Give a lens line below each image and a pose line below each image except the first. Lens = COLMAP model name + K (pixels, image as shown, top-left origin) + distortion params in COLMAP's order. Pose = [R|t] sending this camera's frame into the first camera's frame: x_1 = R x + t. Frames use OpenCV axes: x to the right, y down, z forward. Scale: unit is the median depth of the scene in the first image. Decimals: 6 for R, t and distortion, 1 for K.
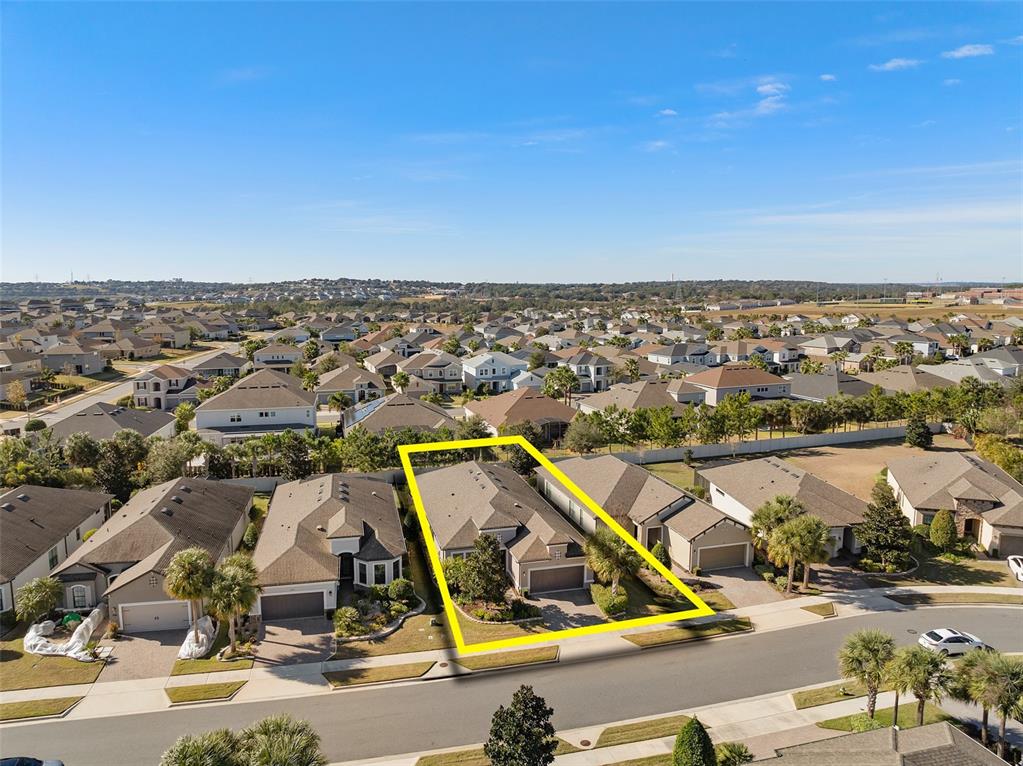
lens RADIAL K [[745.0, 0, 511.5], [0, 745.0, 383.0], [0, 0, 1]] dist [-0.038706, 0.000831]
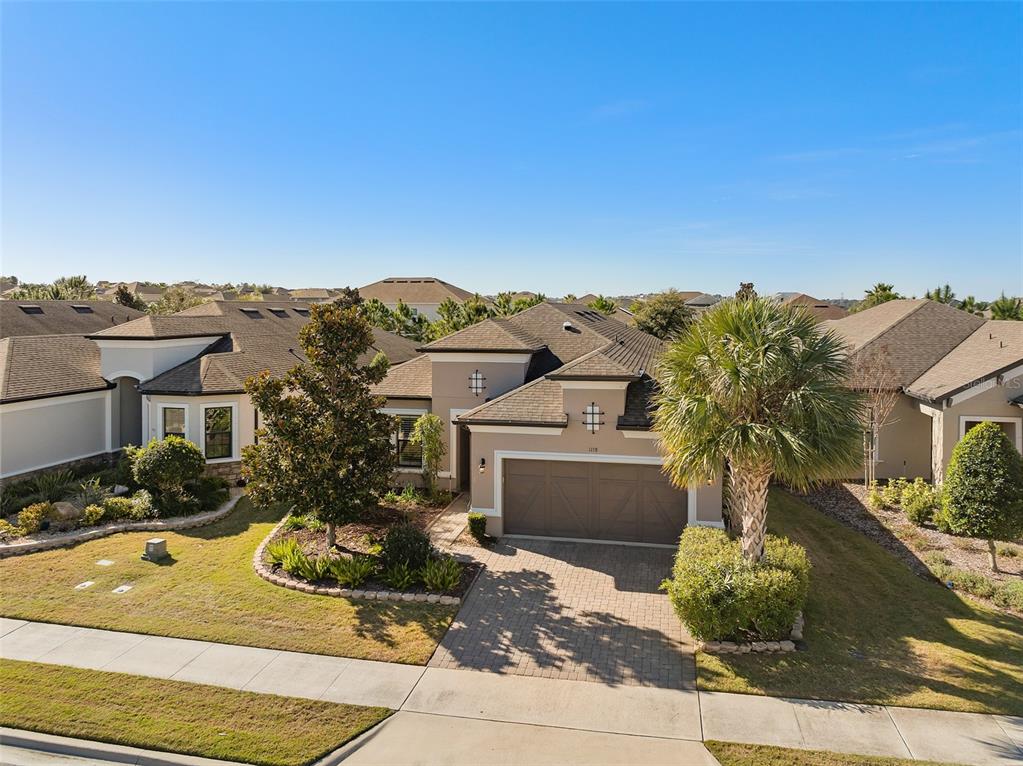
lens RADIAL K [[745.0, 0, 511.5], [0, 745.0, 383.0], [0, 0, 1]] dist [-0.038706, 0.000831]
pose [[0.892292, 0.040966, -0.449597, 0.175454], [-0.058868, 0.997930, -0.025904, 0.237066], [0.447605, 0.049580, 0.892856, 0.745338]]
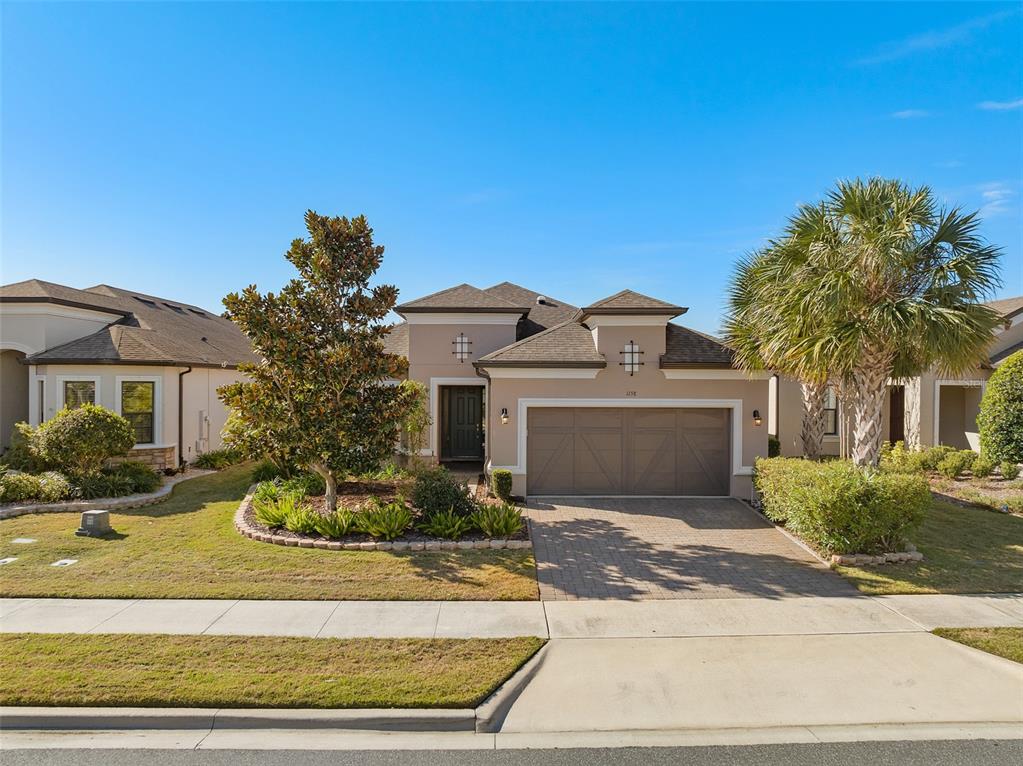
lens RADIAL K [[711.6, 0, 512.6], [0, 711.6, 450.8], [0, 0, 1]] dist [-0.038776, 0.001937]
pose [[0.972384, 0.026293, -0.231900, 0.085071], [-0.038559, 0.998078, -0.048518, 0.292240], [0.230178, 0.056120, 0.971529, 0.769091]]
